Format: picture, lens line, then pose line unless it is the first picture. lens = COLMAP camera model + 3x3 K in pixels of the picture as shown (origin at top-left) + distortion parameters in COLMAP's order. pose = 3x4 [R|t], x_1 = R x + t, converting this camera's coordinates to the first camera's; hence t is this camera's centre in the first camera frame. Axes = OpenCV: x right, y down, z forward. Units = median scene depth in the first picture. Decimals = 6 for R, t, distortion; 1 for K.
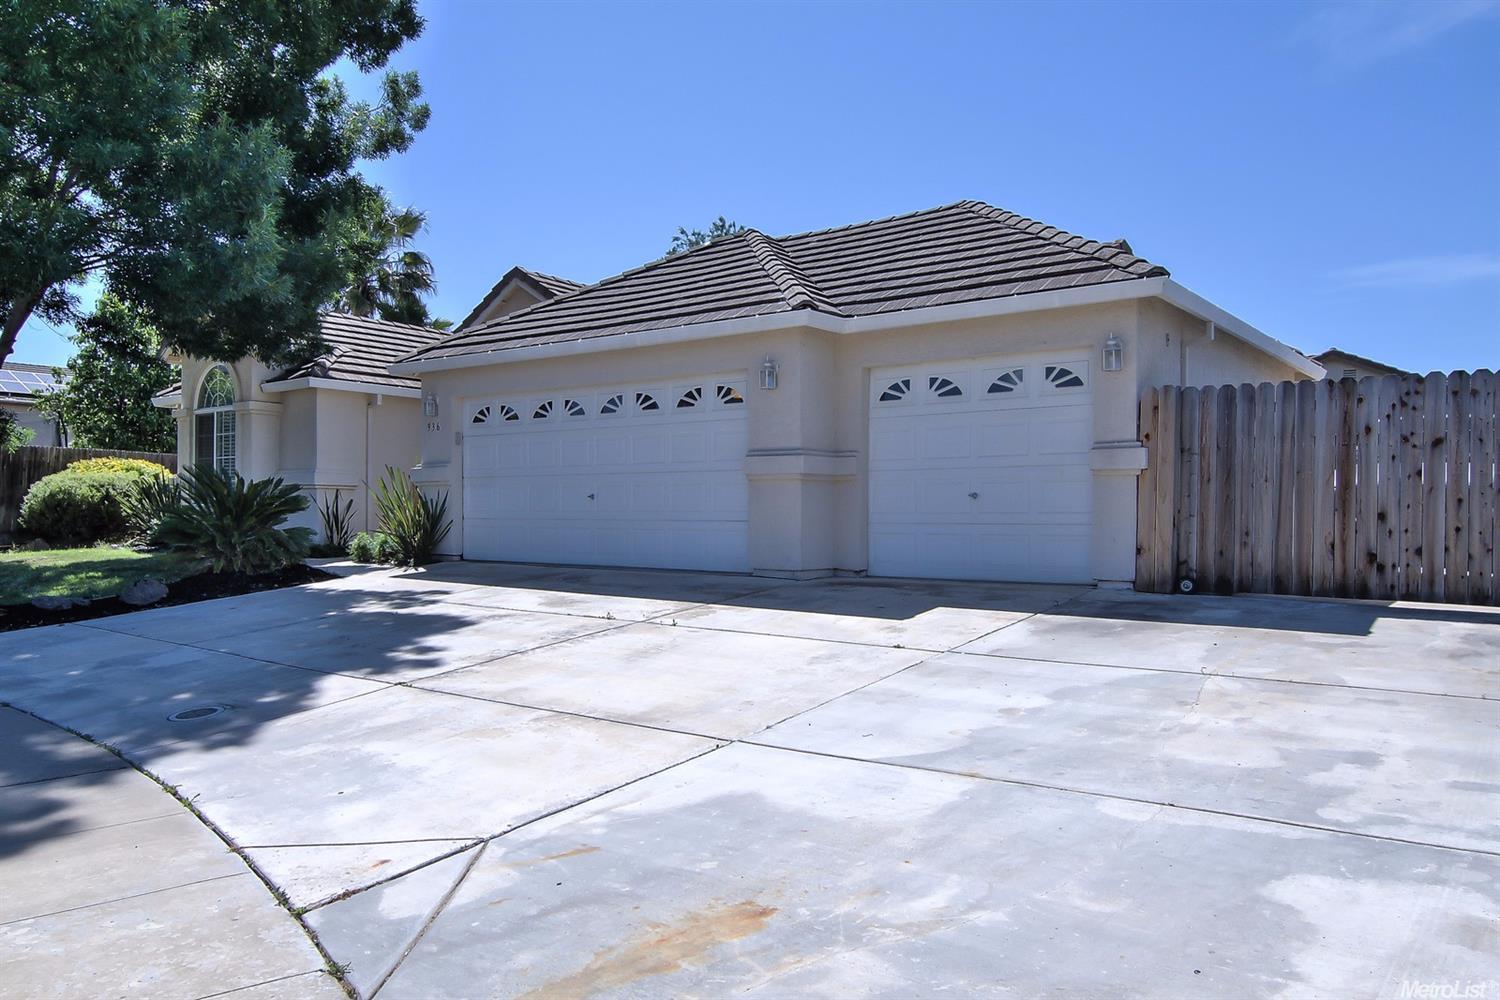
lens RADIAL K [[1071.8, 0, 752.8], [0, 1071.8, 513.2], [0, 0, 1]] dist [0.009343, -0.007843]
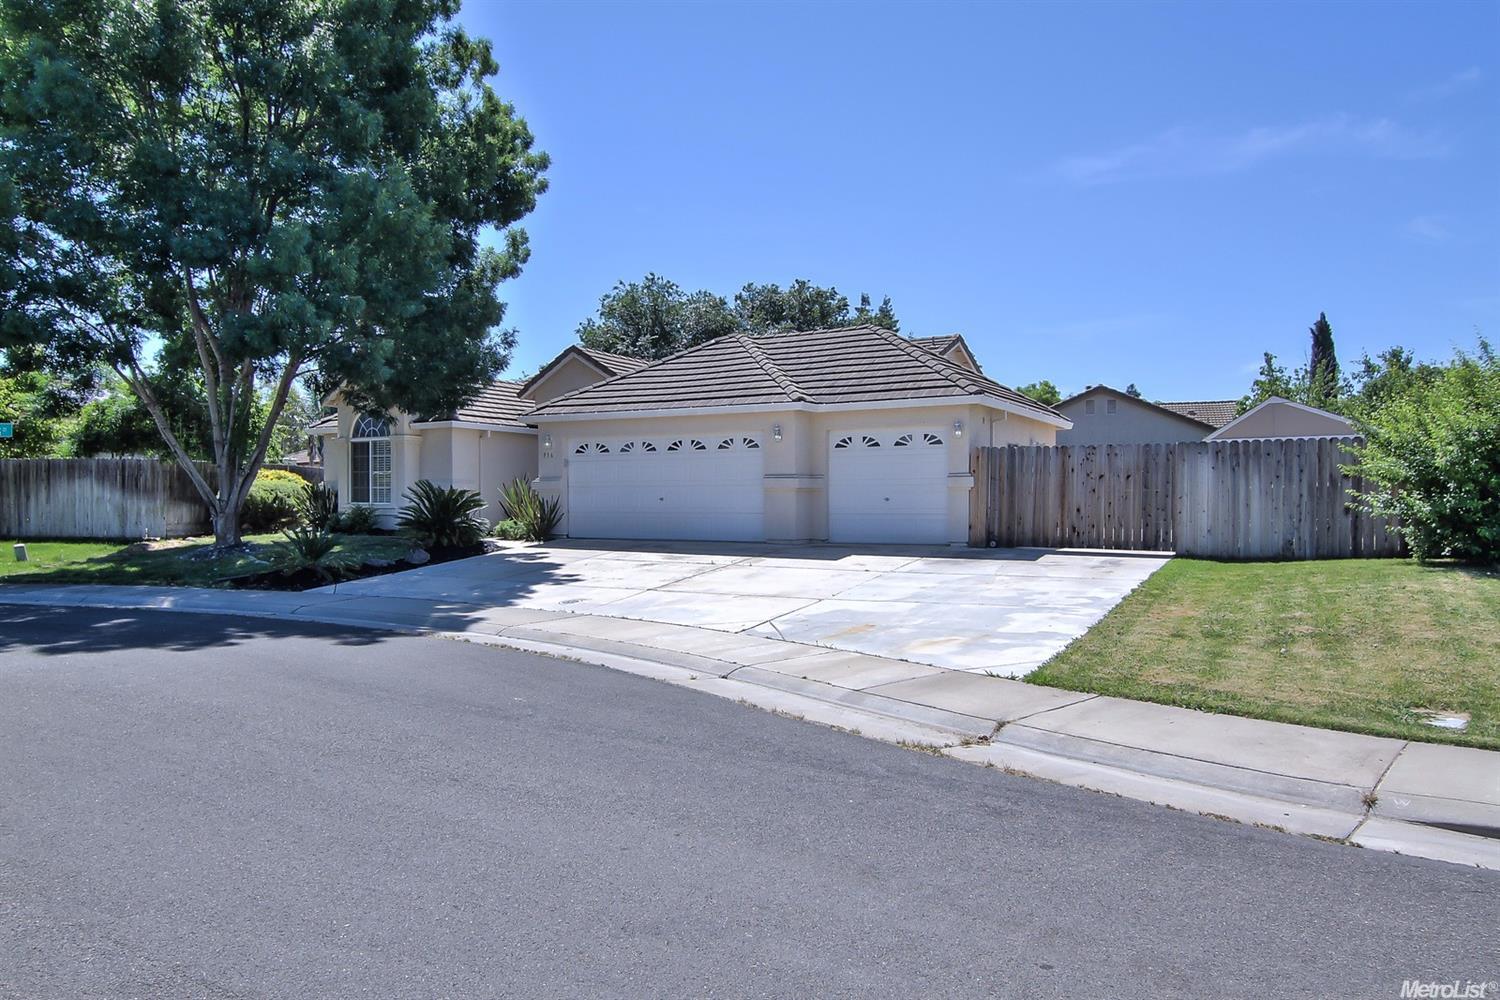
lens RADIAL K [[1012.1, 0, 738.3], [0, 1012.1, 499.6], [0, 0, 1]] dist [0.007770, 0.001392]
pose [[0.992286, -0.005527, 0.123849, -0.265351], [0.005386, 0.999984, 0.001474, -0.018938], [-0.123856, -0.000796, 0.992300, -0.717485]]
